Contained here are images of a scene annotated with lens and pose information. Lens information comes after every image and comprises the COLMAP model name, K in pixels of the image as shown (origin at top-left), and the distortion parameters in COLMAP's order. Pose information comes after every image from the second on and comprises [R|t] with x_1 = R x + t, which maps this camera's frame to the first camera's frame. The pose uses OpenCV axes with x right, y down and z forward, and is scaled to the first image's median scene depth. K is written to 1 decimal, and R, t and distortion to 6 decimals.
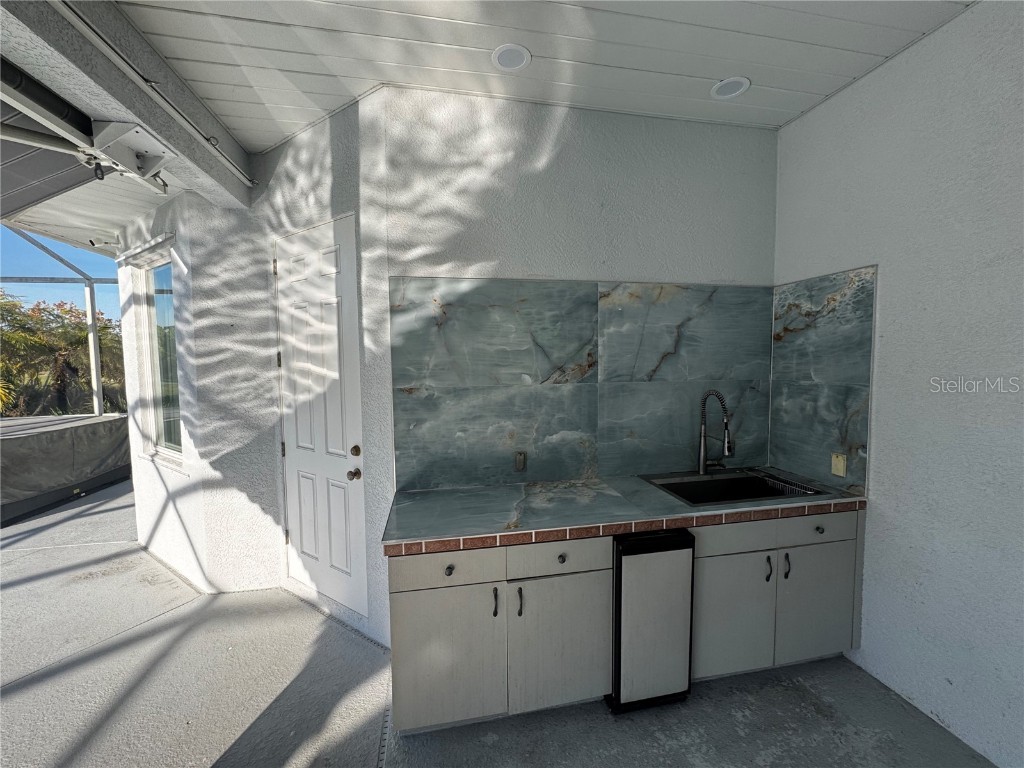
lens RADIAL K [[410.1, 0, 512.9], [0, 410.1, 384.7], [0, 0, 1]] dist [-0.003846, 0.000521]
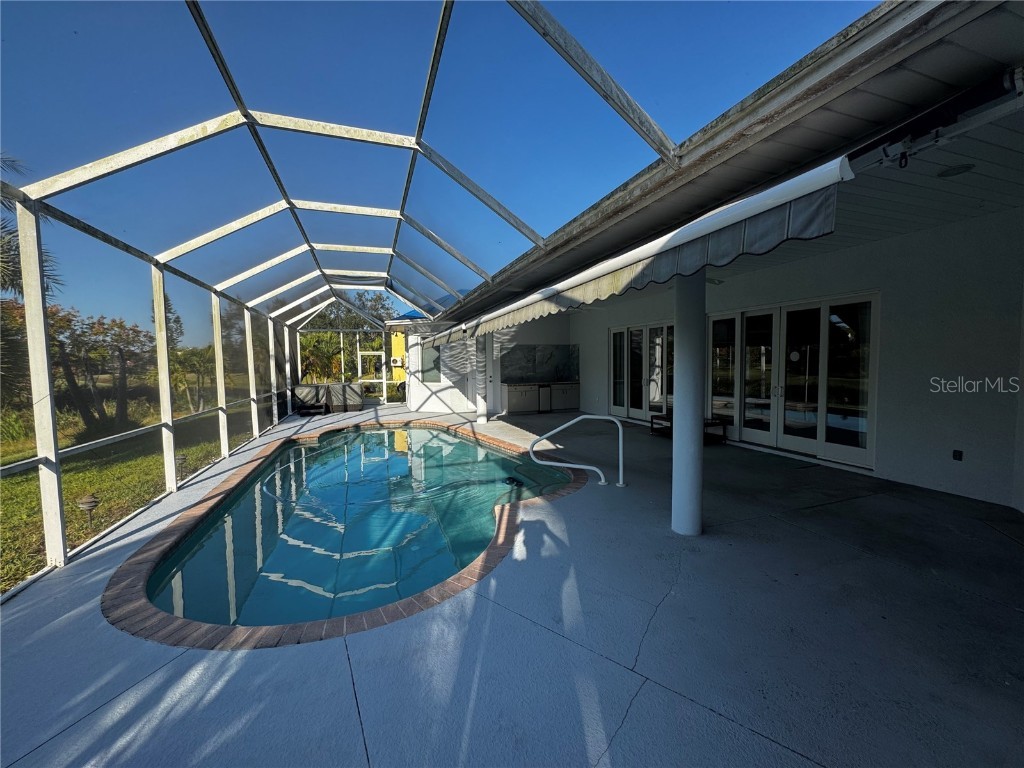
lens RADIAL K [[410.1, 0, 512.9], [0, 410.1, 384.7], [0, 0, 1]] dist [-0.003846, 0.000521]
pose [[0.988721, -0.010712, 0.149386, -0.904435], [0.012176, 0.999886, -0.008892, 0.318656], [-0.149274, 0.010611, 0.988739, -4.305151]]
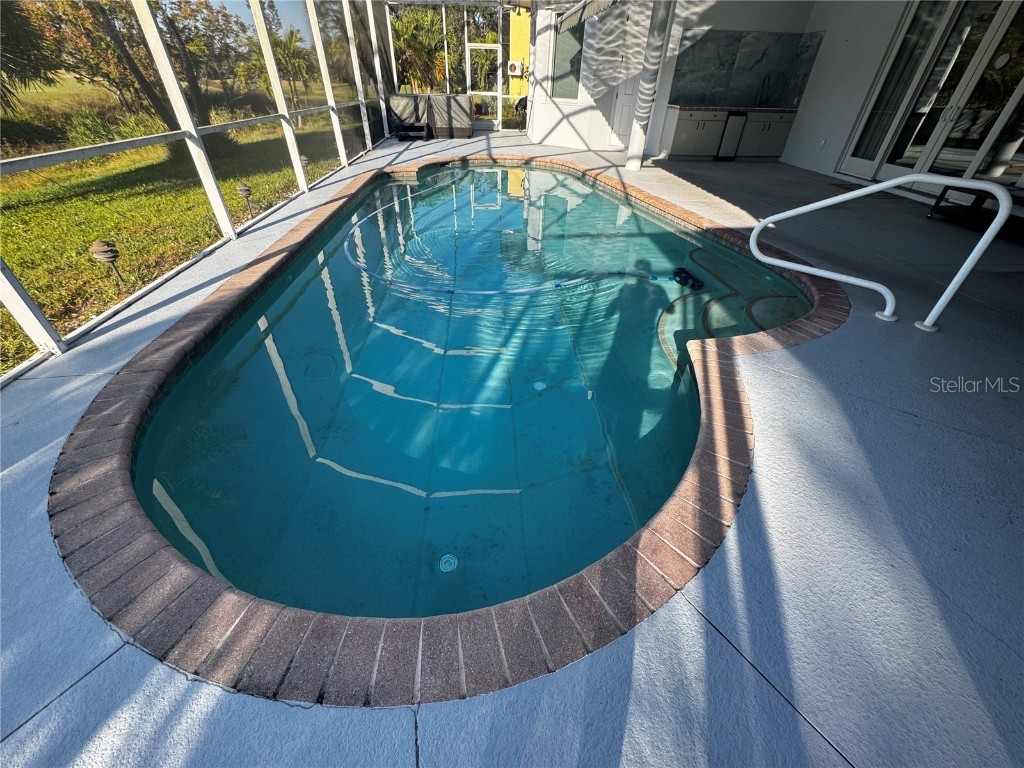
lens RADIAL K [[411.1, 0, 512.2], [0, 411.1, 381.8], [0, 0, 1]] dist [-0.003375, 0.000265]
pose [[0.991574, 0.100235, -0.082061, -1.064438], [-0.039918, 0.839072, 0.542554, 0.389443], [0.123238, -0.534707, 0.836003, -3.419833]]
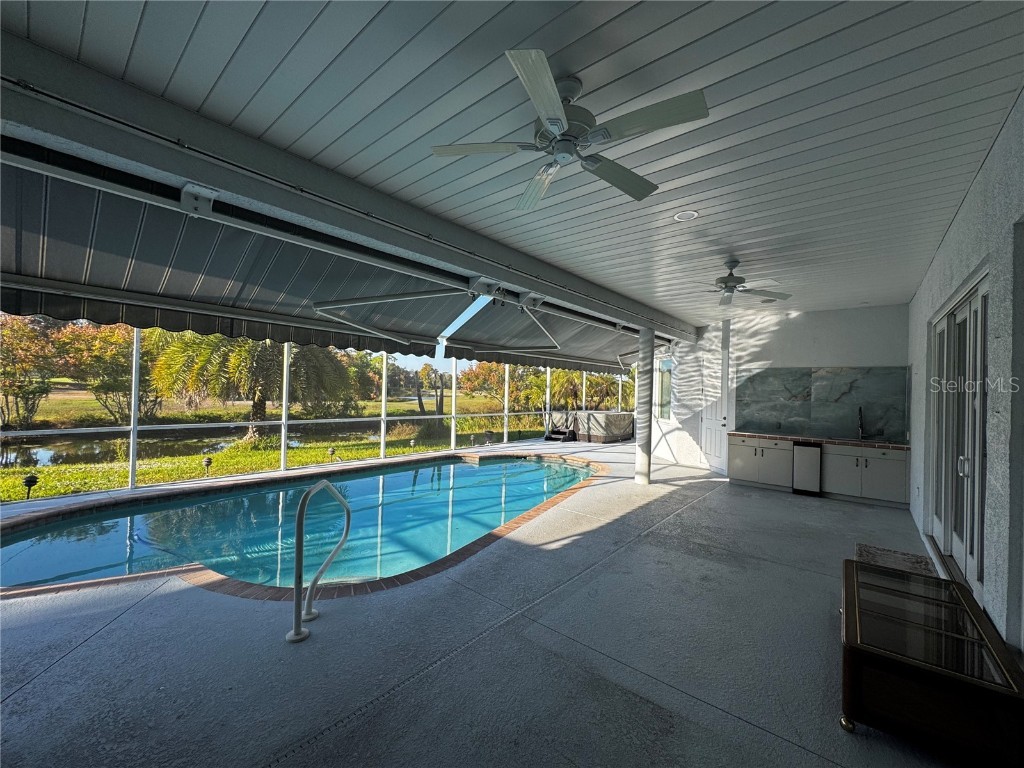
lens RADIAL K [[410.1, 0, 512.9], [0, 410.1, 384.7], [0, 0, 1]] dist [-0.003846, 0.000521]
pose [[0.622233, 0.018579, -0.782612, 1.189561], [-0.080844, 0.995898, -0.040634, 0.167627], [0.778647, 0.088553, 0.621183, -2.523387]]
